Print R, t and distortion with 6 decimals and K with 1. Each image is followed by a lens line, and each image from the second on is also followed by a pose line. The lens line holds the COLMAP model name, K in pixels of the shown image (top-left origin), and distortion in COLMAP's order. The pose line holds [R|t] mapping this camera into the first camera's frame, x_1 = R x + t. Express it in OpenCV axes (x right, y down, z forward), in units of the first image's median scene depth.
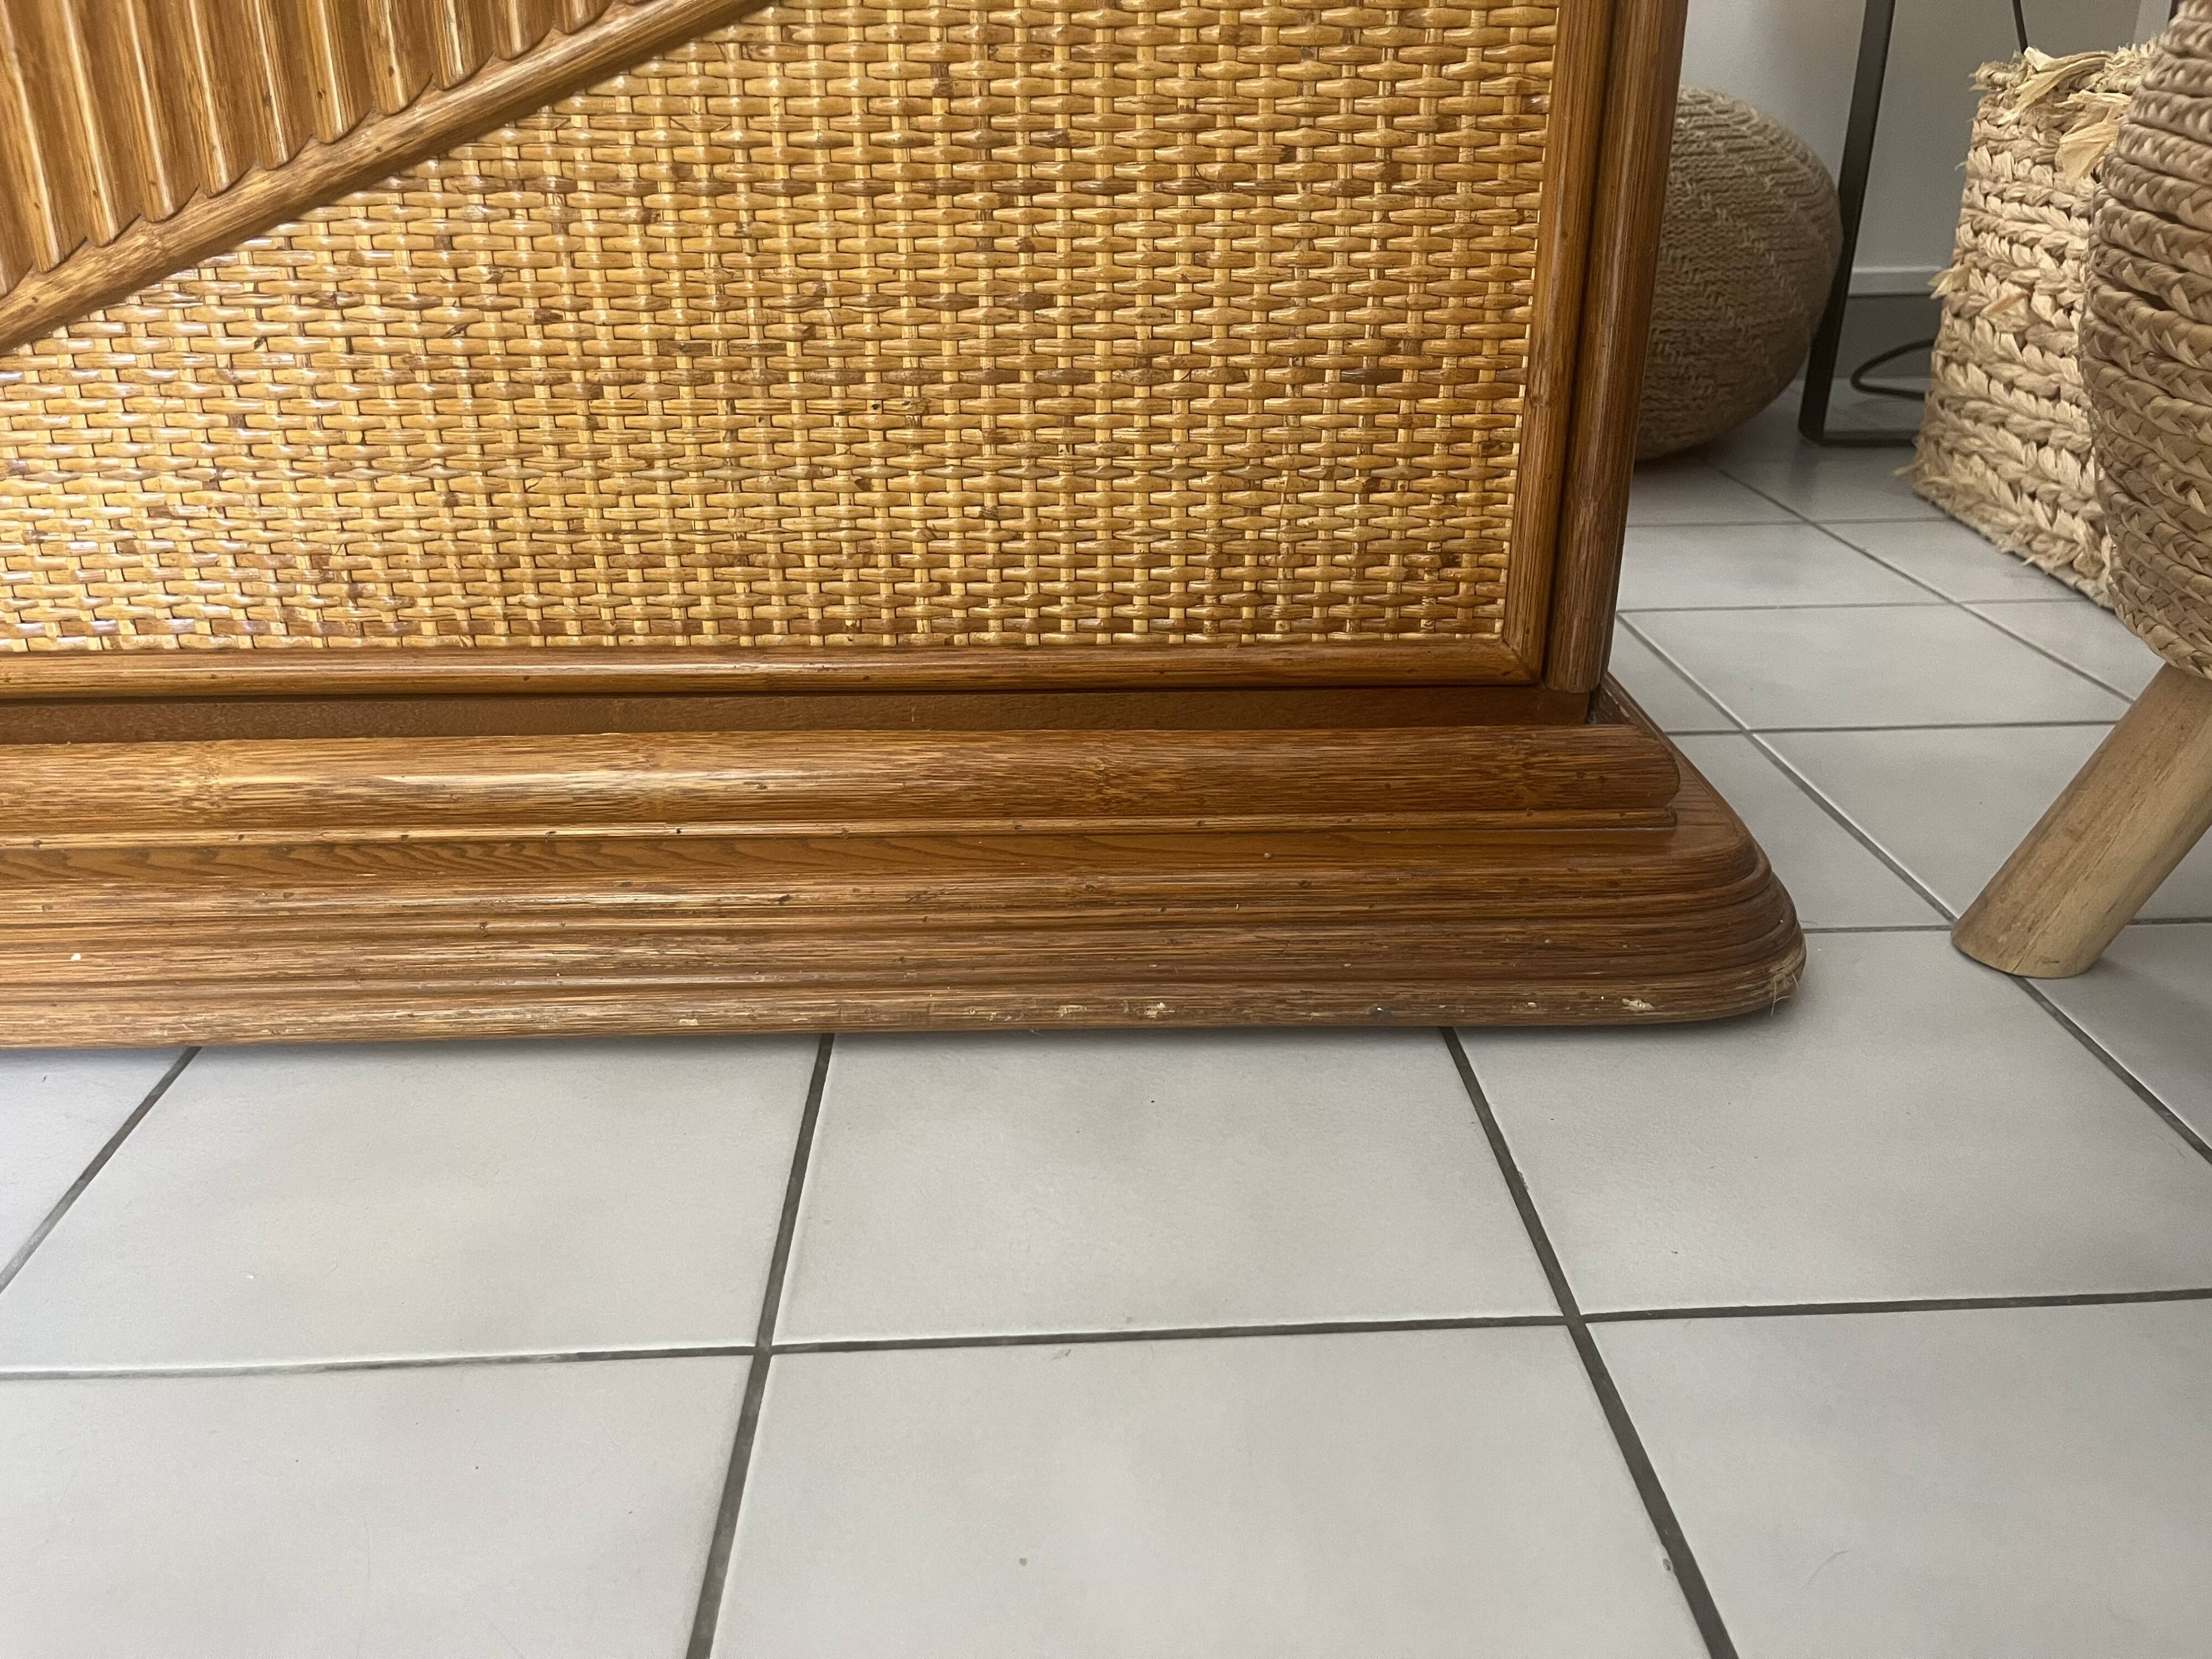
lens RADIAL K [[1677.0, 0, 1103.9], [0, 1677.0, 826.5], [0, 0, 1]] dist [0.070577, -0.084245]
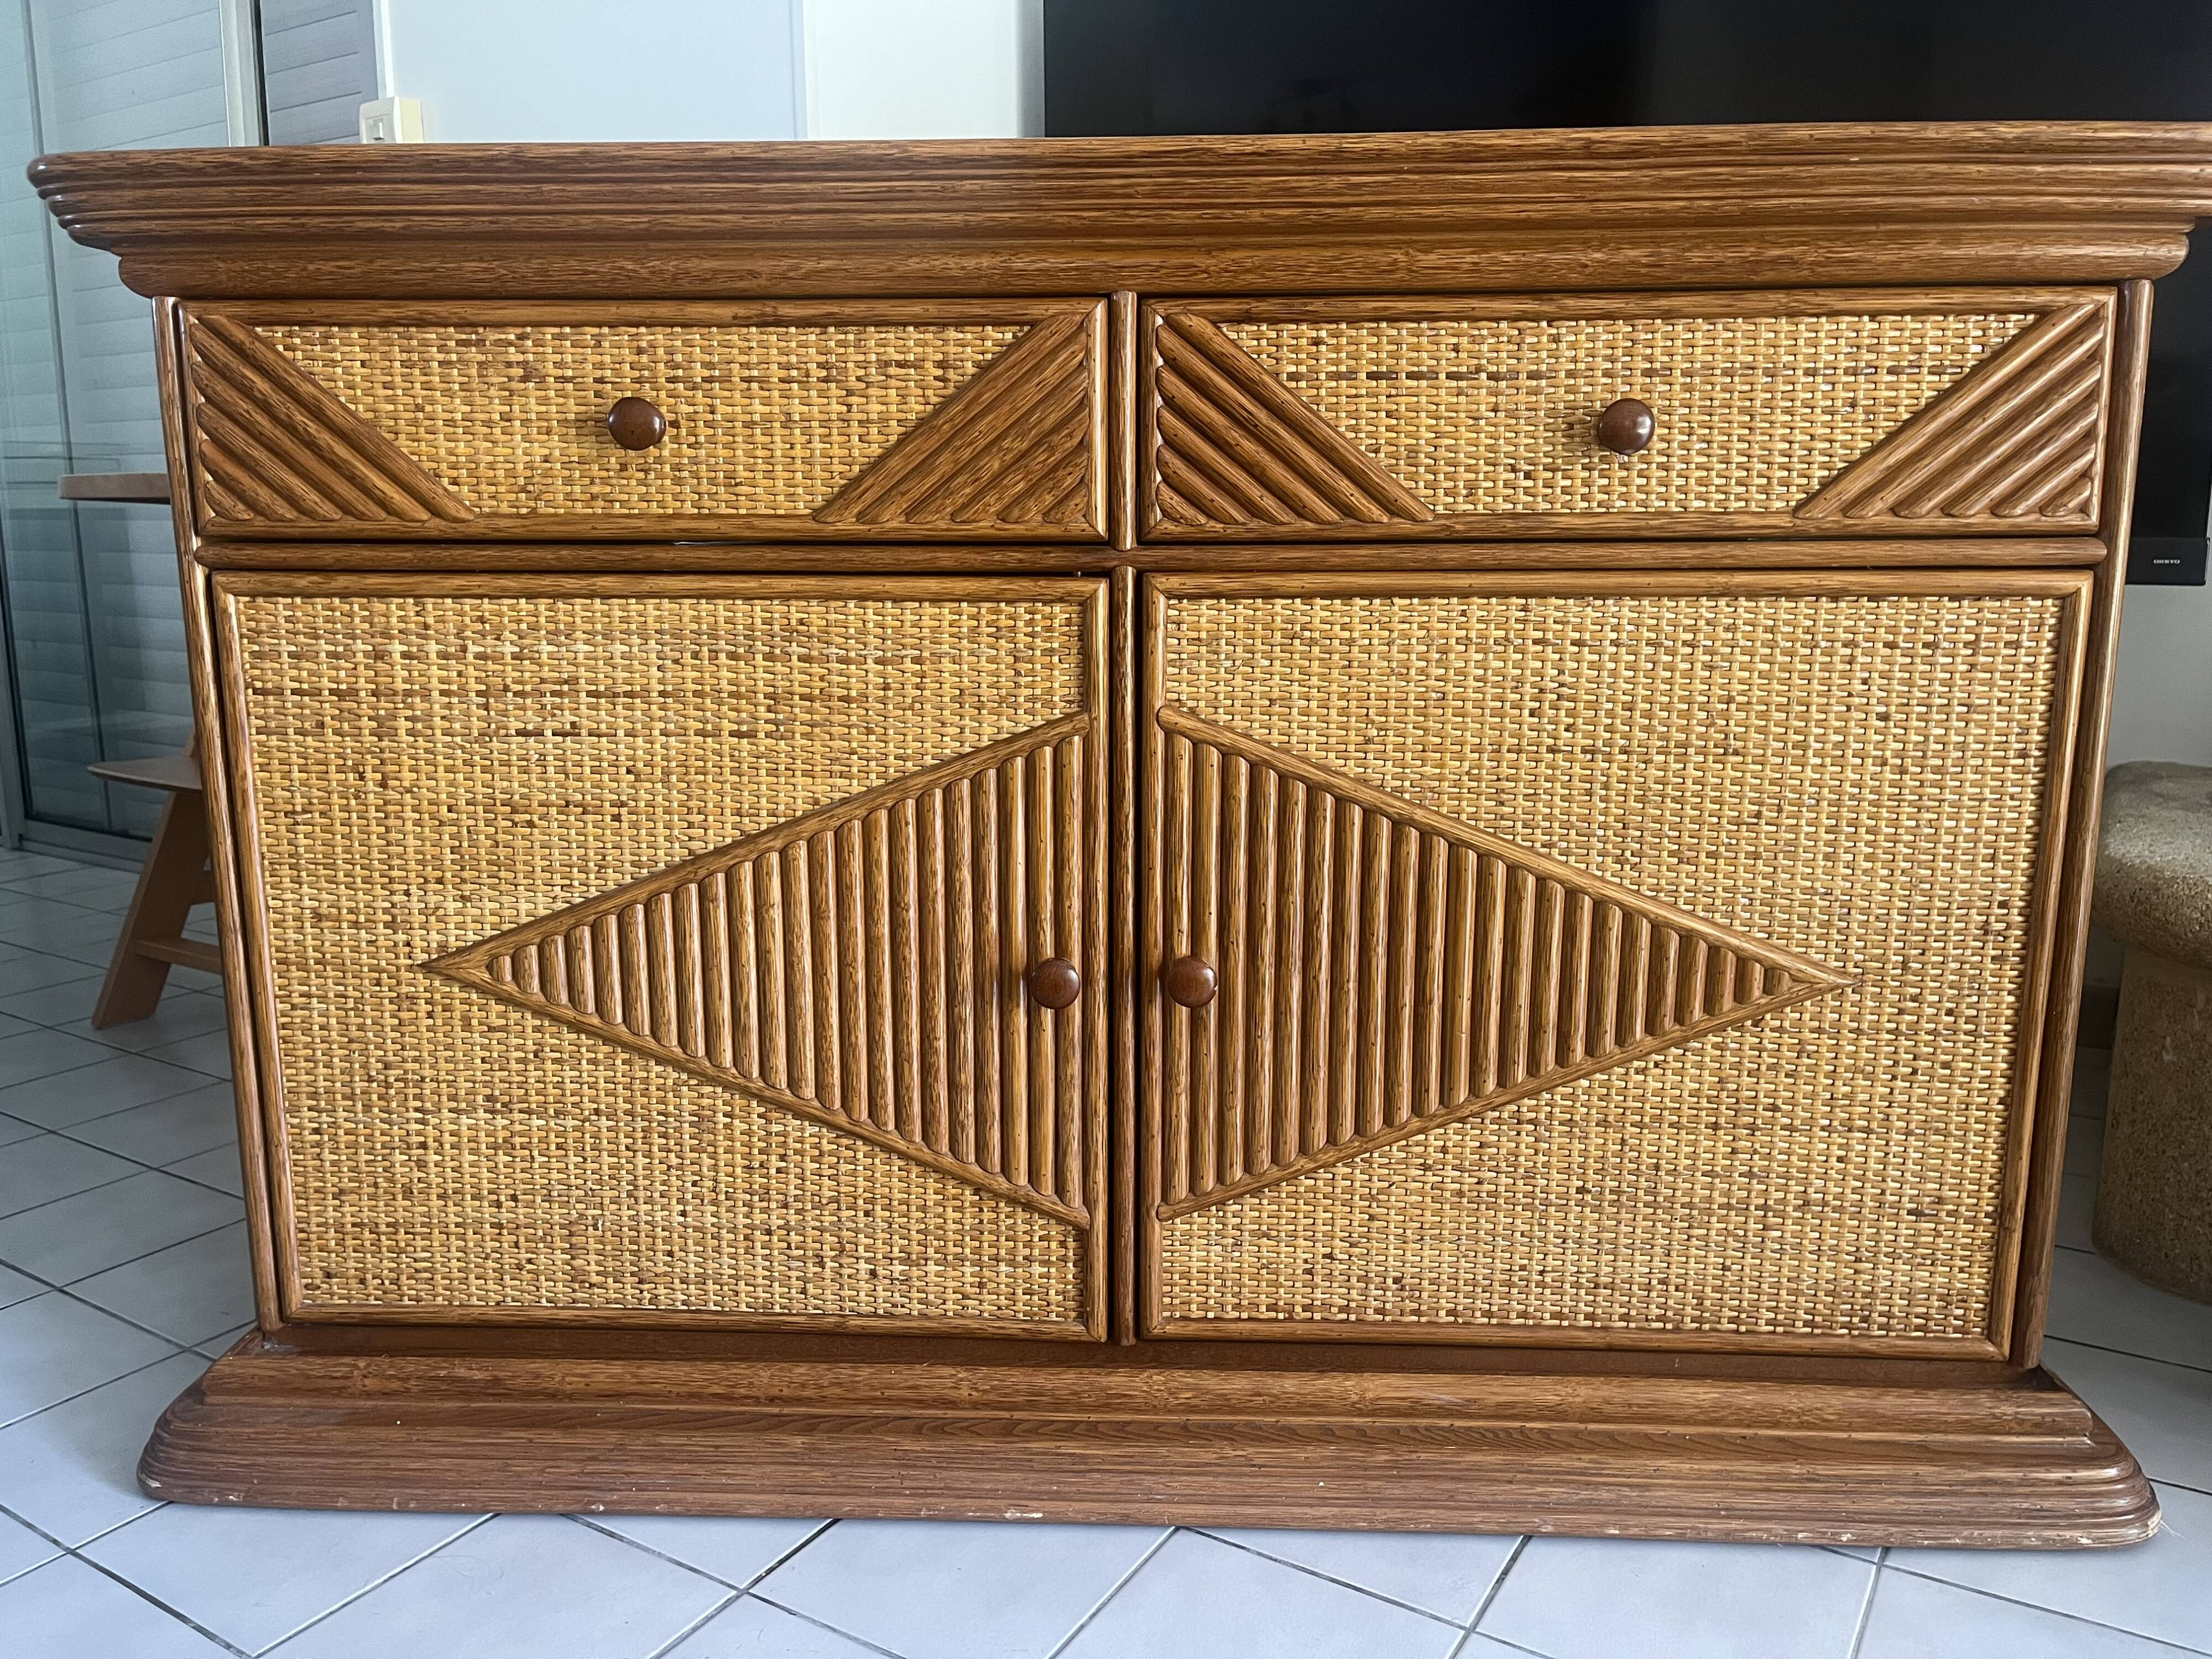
lens RADIAL K [[1709.9, 0, 1122.4], [0, 1709.9, 830.9], [0, 0, 1]] dist [0.031246, -0.011479]
pose [[0.997877, 0.018481, -0.062444, -0.696618], [-0.031851, 0.974874, -0.220467, -0.225377], [0.056801, 0.221988, 0.973394, -1.217395]]
